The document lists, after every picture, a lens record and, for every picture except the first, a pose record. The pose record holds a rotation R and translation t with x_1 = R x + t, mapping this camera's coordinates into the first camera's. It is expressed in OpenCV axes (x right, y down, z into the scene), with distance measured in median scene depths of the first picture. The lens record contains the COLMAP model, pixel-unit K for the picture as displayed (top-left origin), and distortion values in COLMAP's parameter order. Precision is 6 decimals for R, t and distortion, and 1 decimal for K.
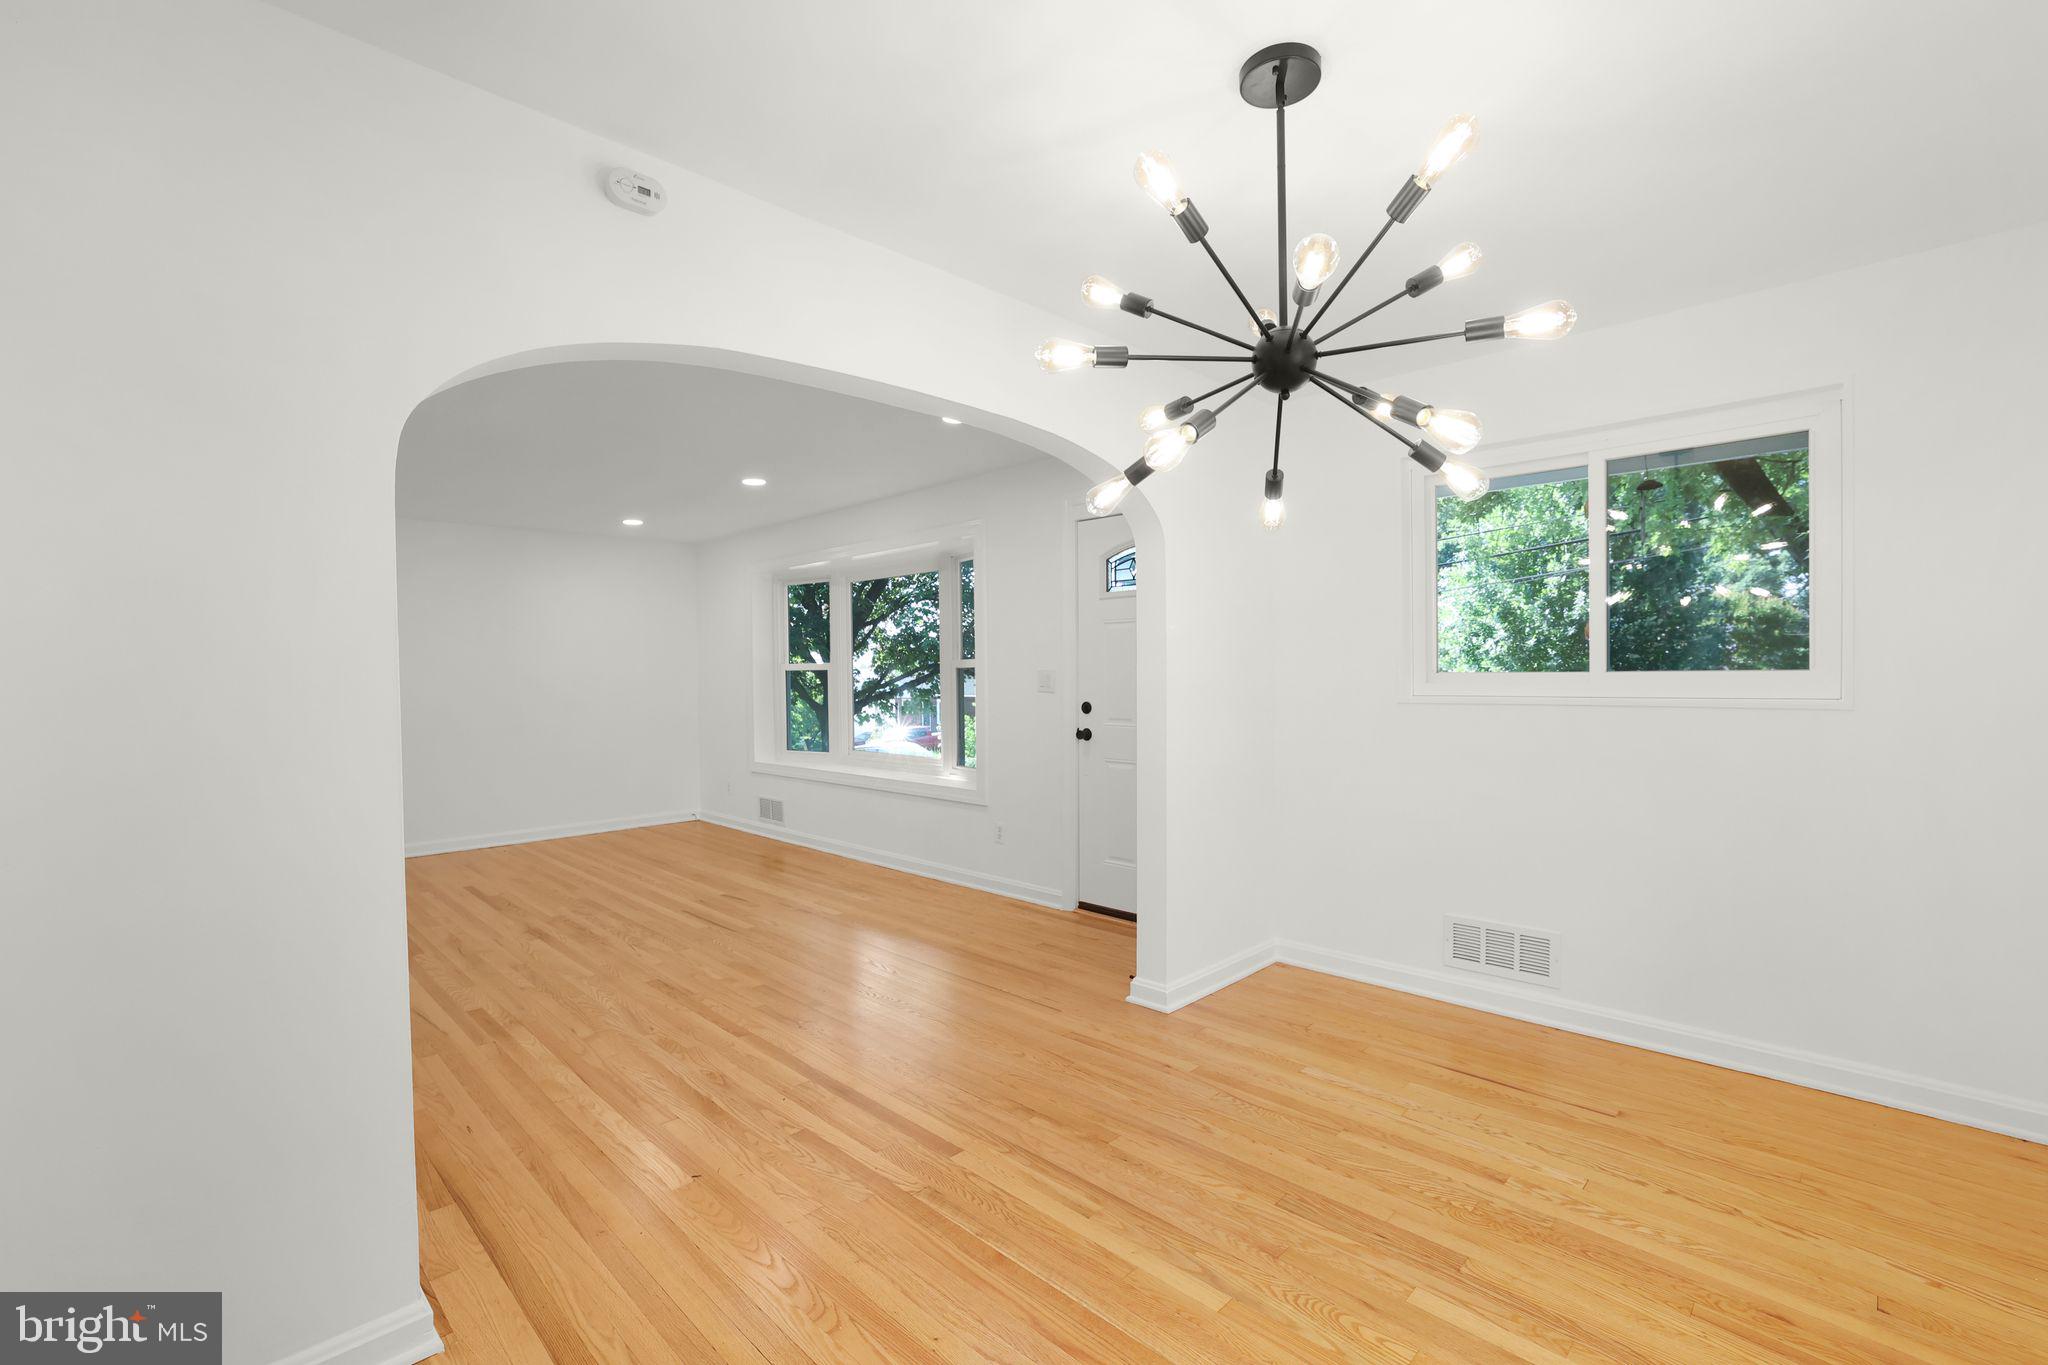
lens RADIAL K [[882.9, 0, 1011.9], [0, 882.9, 668.6], [0, 0, 1]] dist [-0.038858, 0.014542]
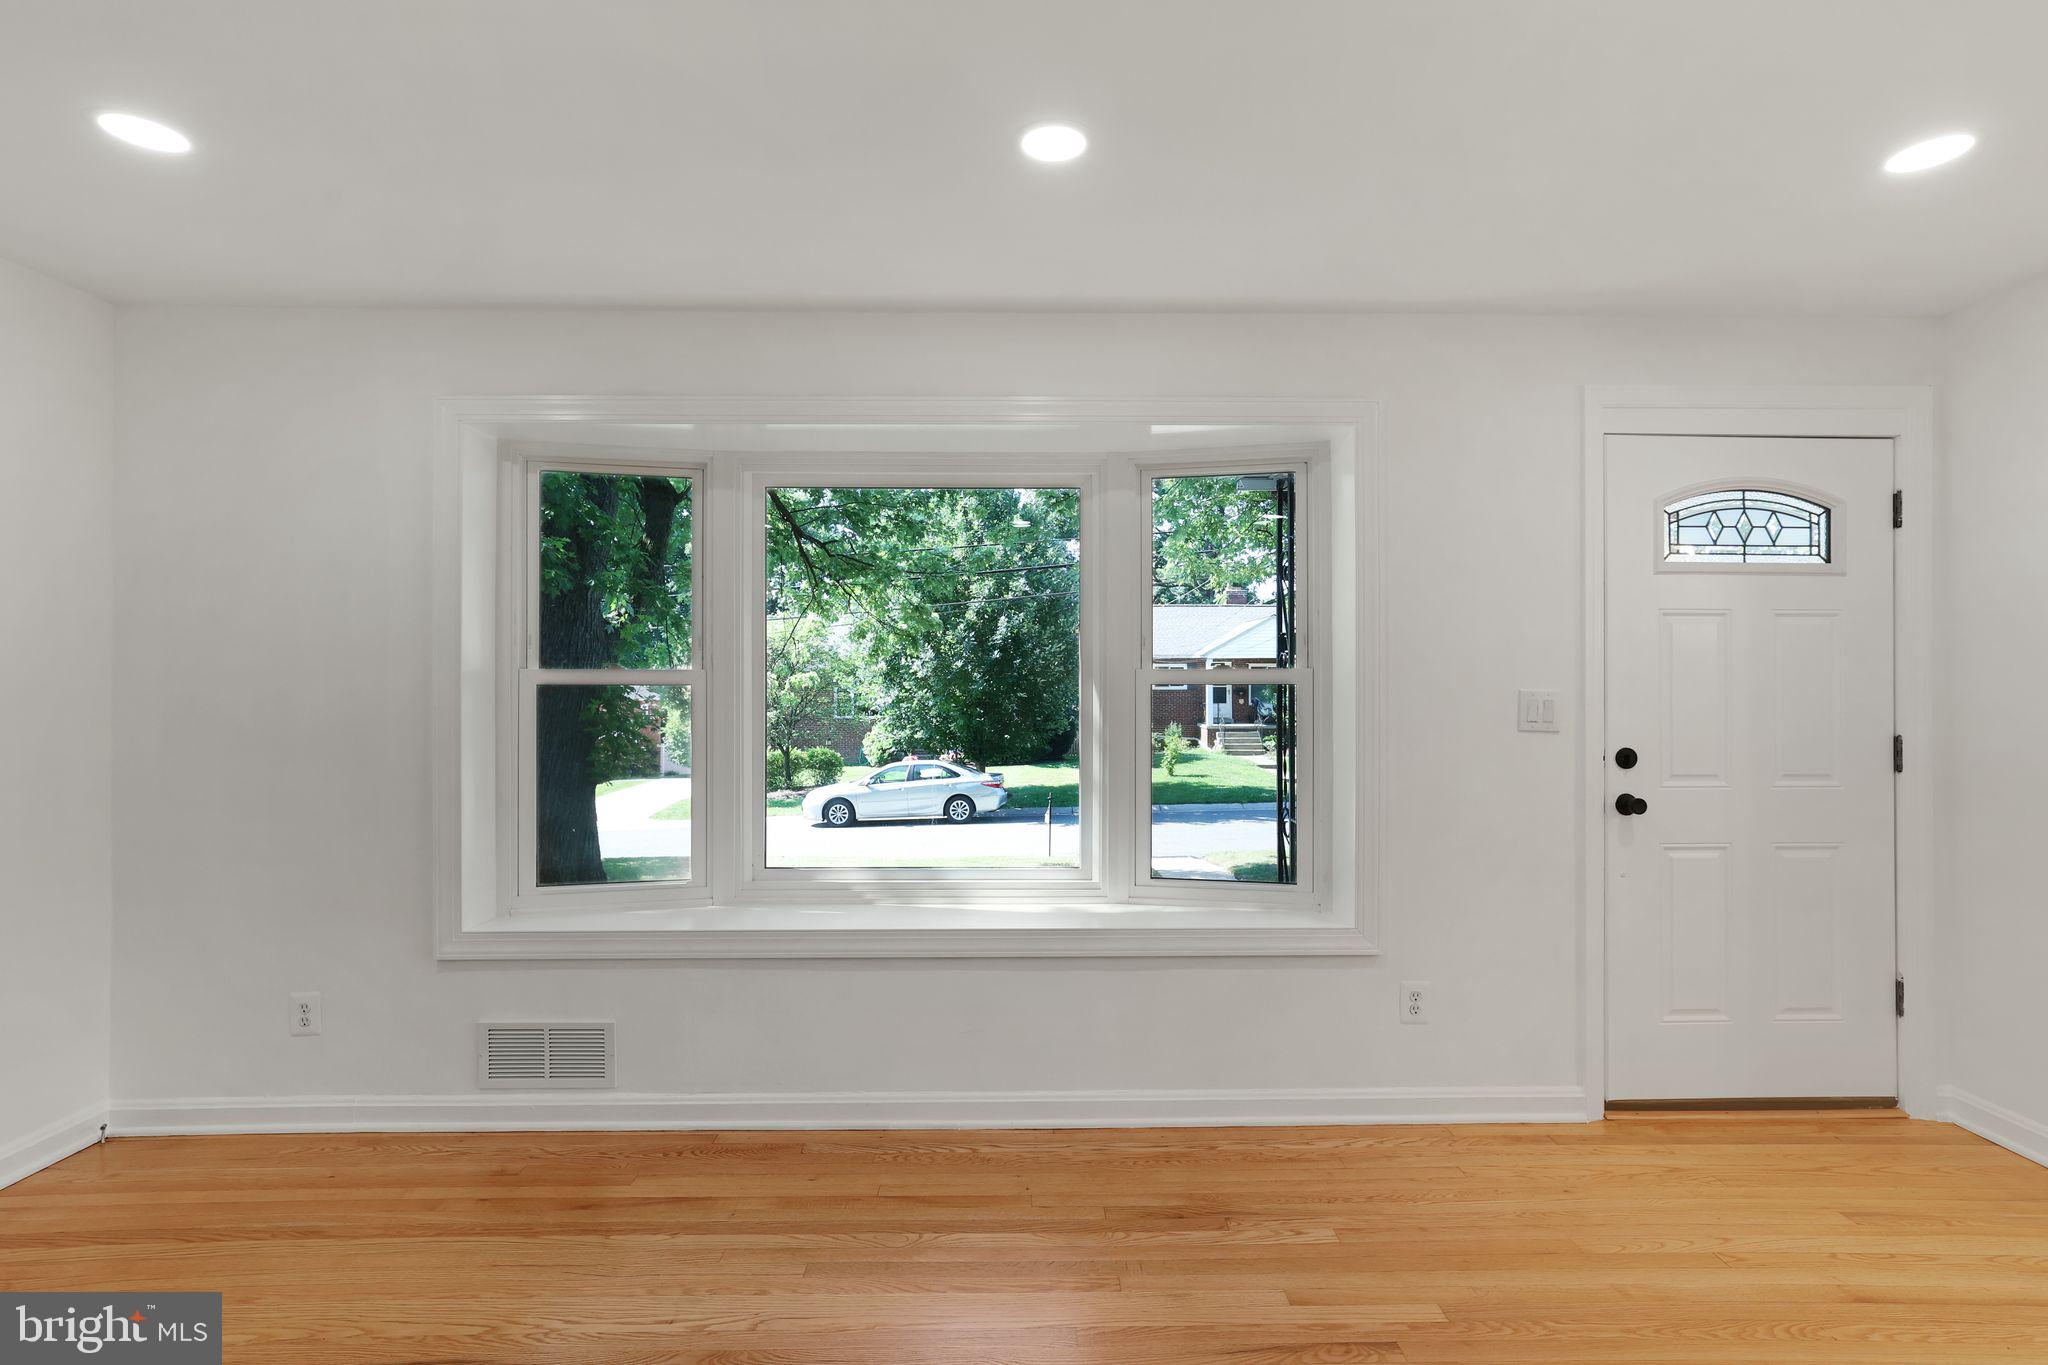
lens RADIAL K [[968.1, 0, 1024.0], [0, 968.1, 682.5], [0, 0, 1]] dist [-0.029761, 0.022840]
pose [[0.693526, 0.015427, 0.720266, -0.633927], [-0.010640, 0.999881, -0.011171, 0.005649], [-0.720353, 0.000084, 0.693608, 0.834534]]
